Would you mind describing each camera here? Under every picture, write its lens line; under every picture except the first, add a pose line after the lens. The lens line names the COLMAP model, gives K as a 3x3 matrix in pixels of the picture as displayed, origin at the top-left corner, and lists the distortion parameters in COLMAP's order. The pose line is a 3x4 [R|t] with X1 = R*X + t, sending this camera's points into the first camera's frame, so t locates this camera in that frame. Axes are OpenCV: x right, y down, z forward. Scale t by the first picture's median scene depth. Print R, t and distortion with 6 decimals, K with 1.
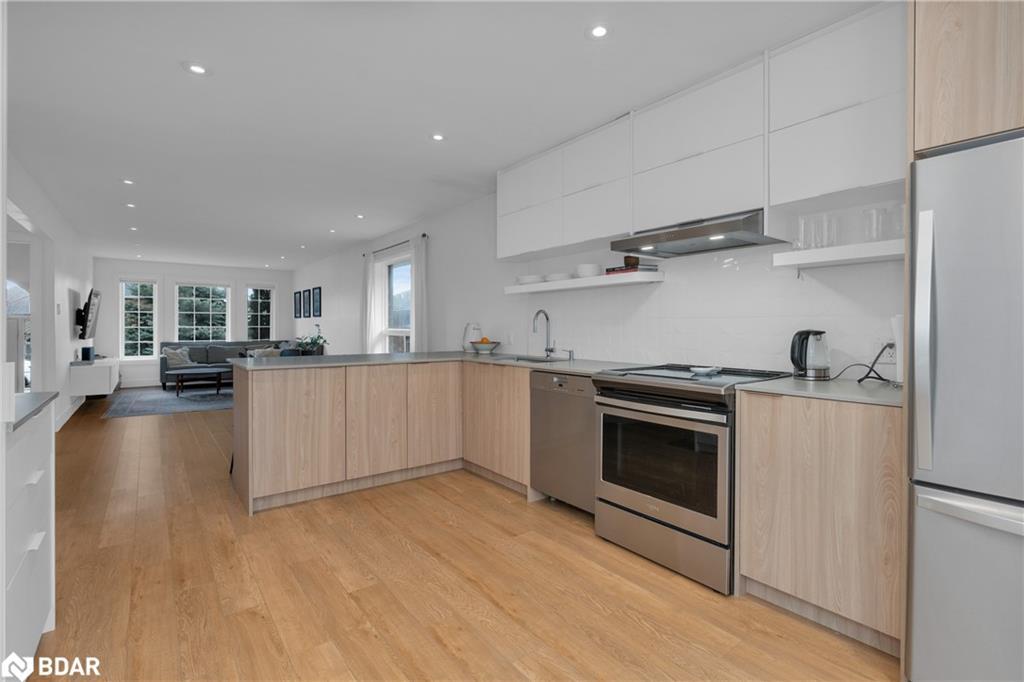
lens RADIAL K [[469.0, 0, 508.7], [0, 469.0, 331.6], [0, 0, 1]] dist [-0.002957, -0.000006]
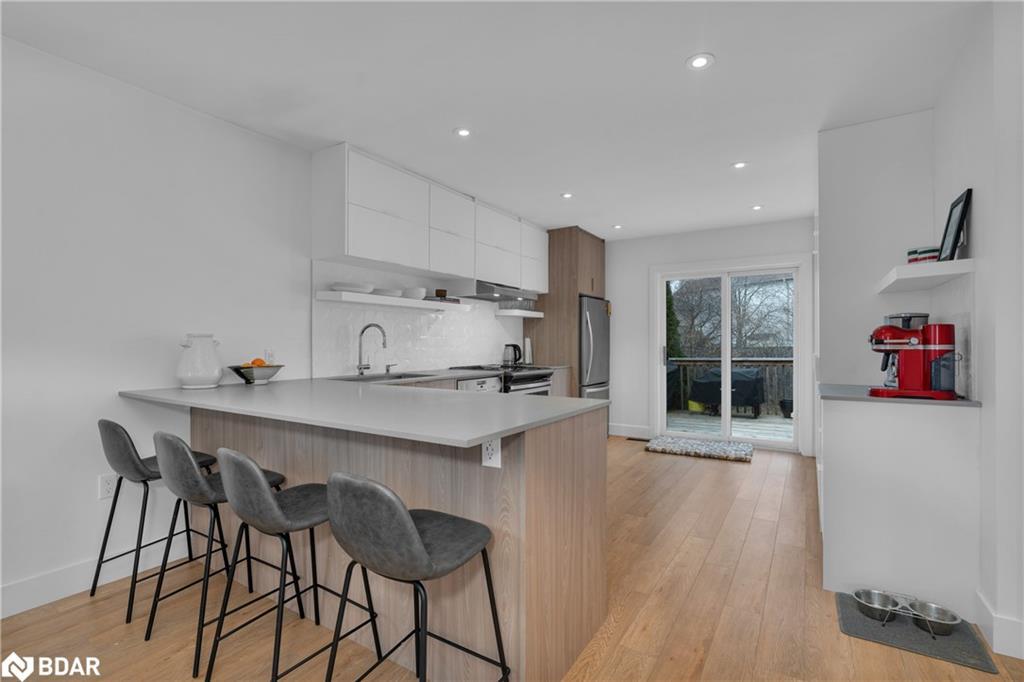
lens RADIAL K [[470.0, 0, 511.5], [0, 470.0, 344.4], [0, 0, 1]] dist [-0.010703, 0.000312]
pose [[-0.342894, -0.003175, 0.939369, -1.003647], [0.004659, 0.999976, 0.005081, -0.009800], [-0.939362, 0.006119, -0.342871, 1.190836]]
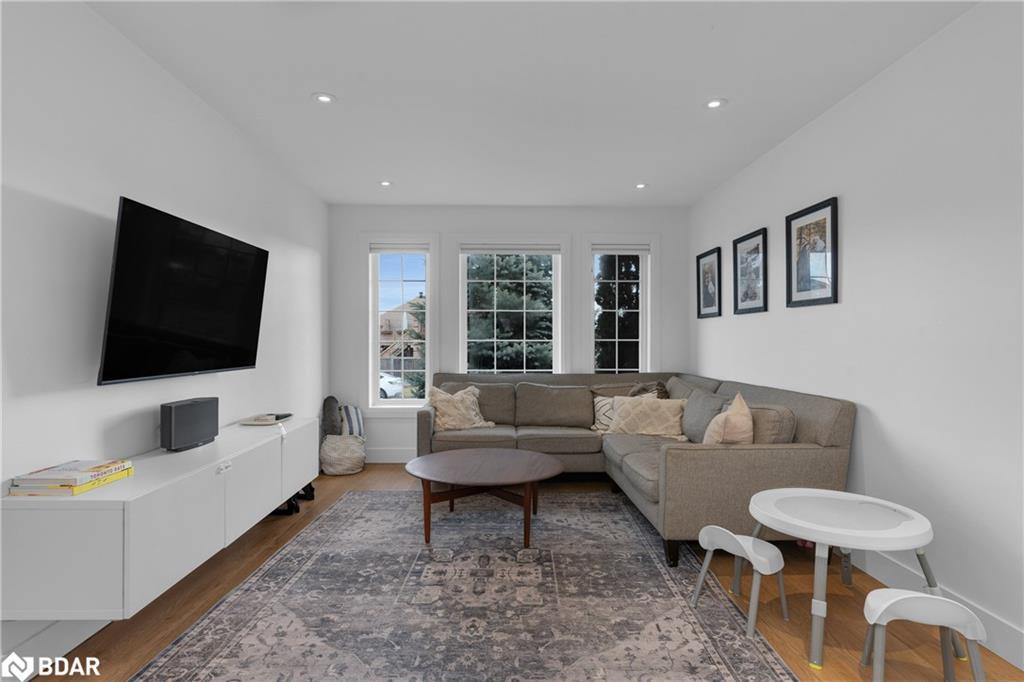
lens RADIAL K [[532.8, 0, 512.0], [0, 532.8, 341.0], [0, 0, 1]] dist [-0.003894, -0.000375]
pose [[0.810019, -0.003737, -0.586392, -1.037830], [-0.003019, 0.999940, -0.010543, -0.012866], [0.586396, 0.010310, 0.809959, 1.744414]]
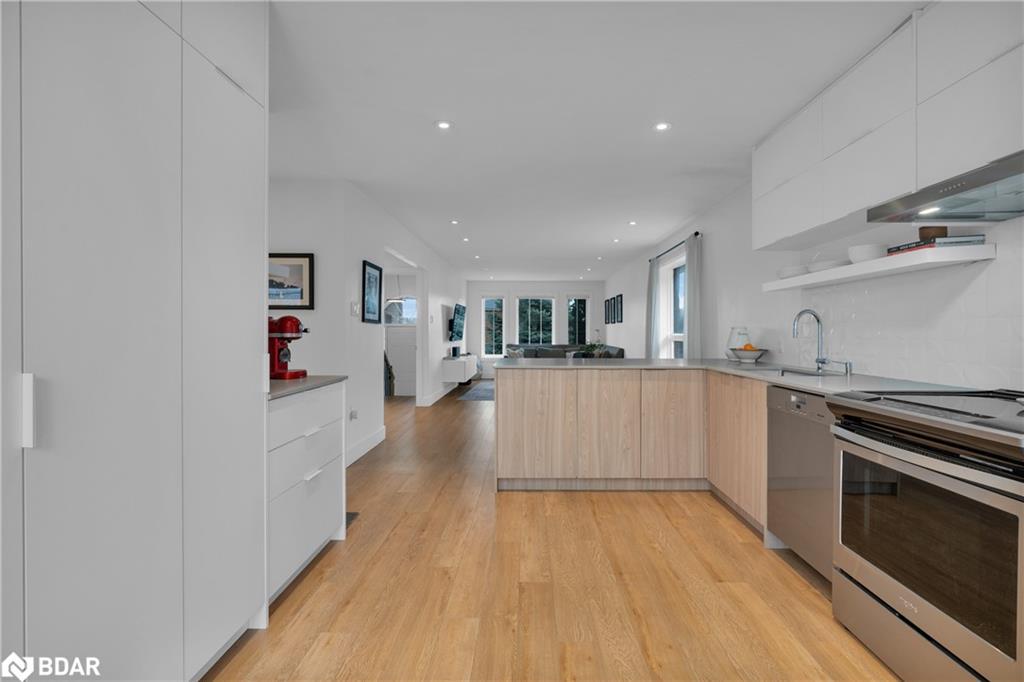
lens RADIAL K [[463.4, 0, 528.8], [0, 463.4, 336.6], [0, 0, 1]] dist [-0.001029, 0.000334]
pose [[0.794888, 0.004715, -0.606738, 0.190501], [-0.004982, 0.999987, 0.001244, 0.000599], [0.606736, 0.002034, 0.794901, 0.109849]]
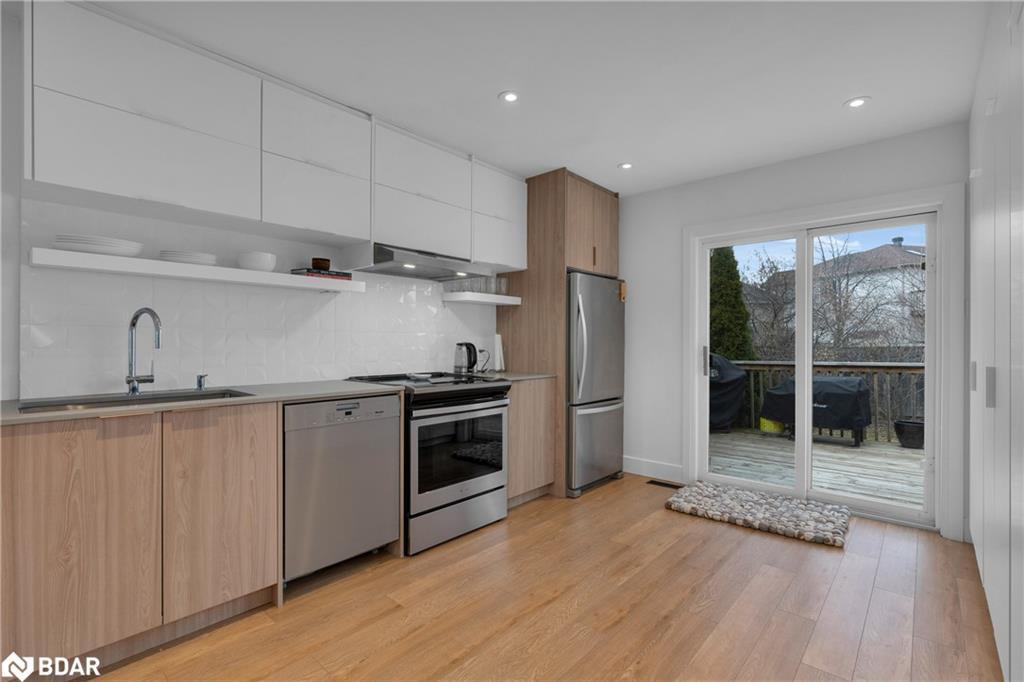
lens RADIAL K [[470.0, 0, 511.5], [0, 470.0, 344.4], [0, 0, 1]] dist [-0.010703, 0.000312]
pose [[-0.186783, -0.006203, 0.982382, -0.621576], [0.003831, 0.999968, 0.007042, -0.005626], [-0.982394, 0.005079, -0.186753, 0.758647]]
